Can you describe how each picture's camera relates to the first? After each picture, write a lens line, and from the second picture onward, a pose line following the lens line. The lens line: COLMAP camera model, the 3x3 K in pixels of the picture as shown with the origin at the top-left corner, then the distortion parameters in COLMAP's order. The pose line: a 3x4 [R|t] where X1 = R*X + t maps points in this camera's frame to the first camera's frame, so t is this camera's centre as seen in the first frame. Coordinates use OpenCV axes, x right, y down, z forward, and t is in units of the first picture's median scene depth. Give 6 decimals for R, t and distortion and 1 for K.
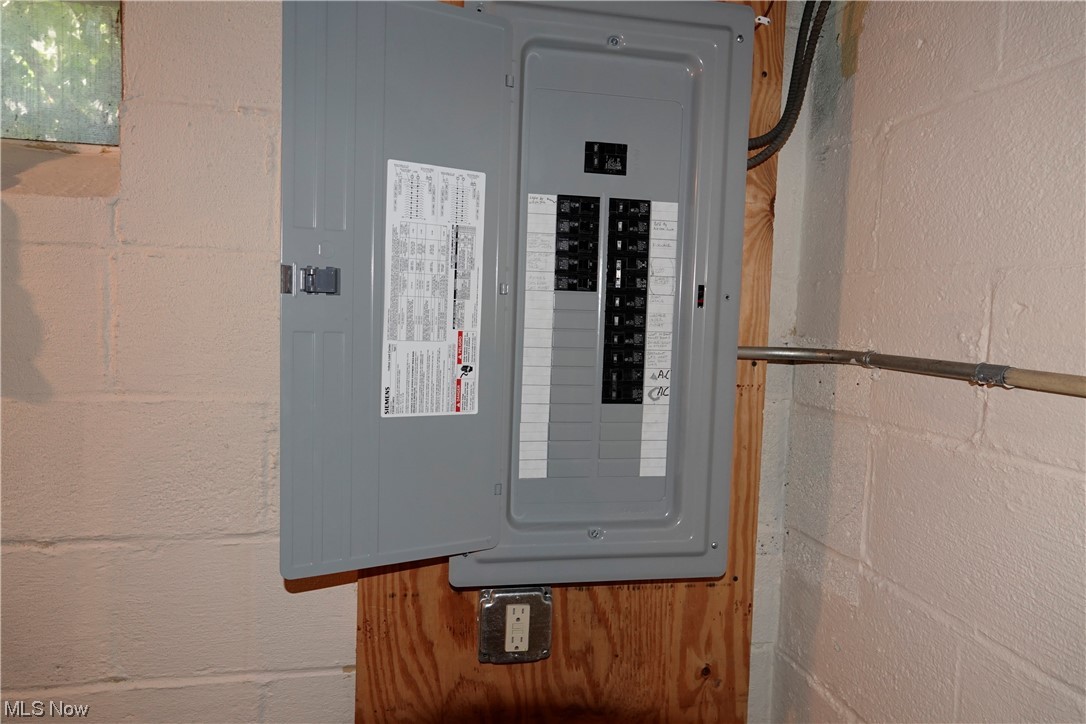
lens RADIAL K [[756.1, 0, 543.2], [0, 756.1, 358.0], [0, 0, 1]] dist [0.004239, -0.001774]
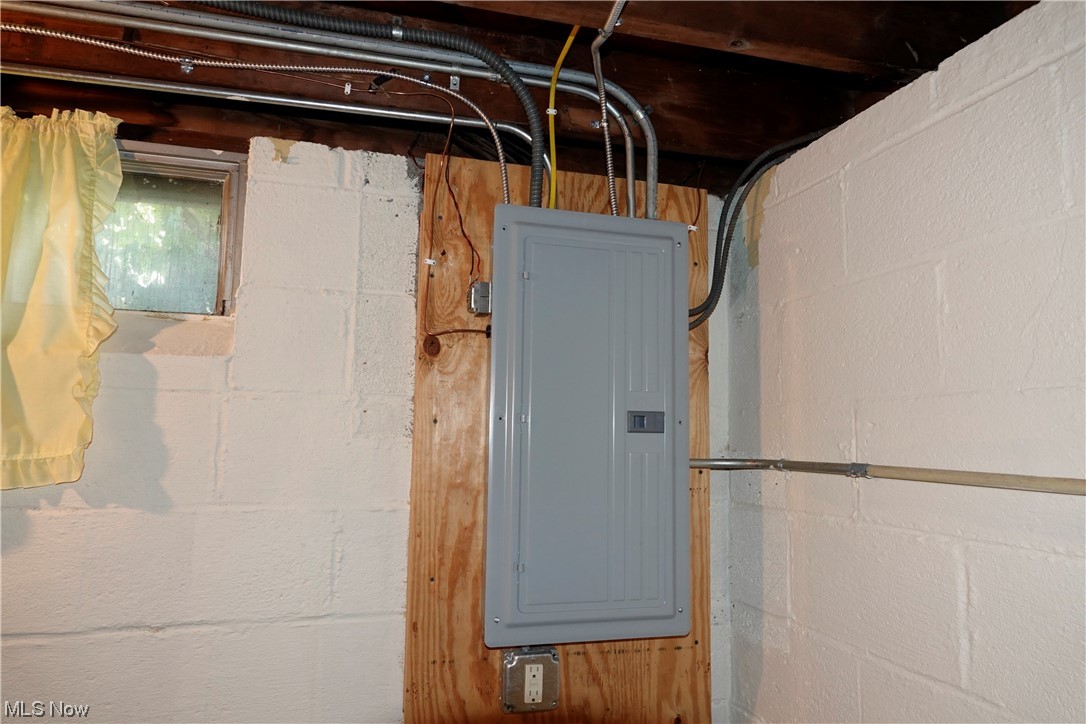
lens RADIAL K [[756.1, 0, 543.2], [0, 756.1, 358.0], [0, 0, 1]] dist [0.004239, -0.001774]
pose [[0.995820, -0.009266, 0.090862, -0.124964], [0.024674, 0.985142, -0.169961, 0.031373], [-0.087937, 0.171492, 0.981253, -0.340828]]
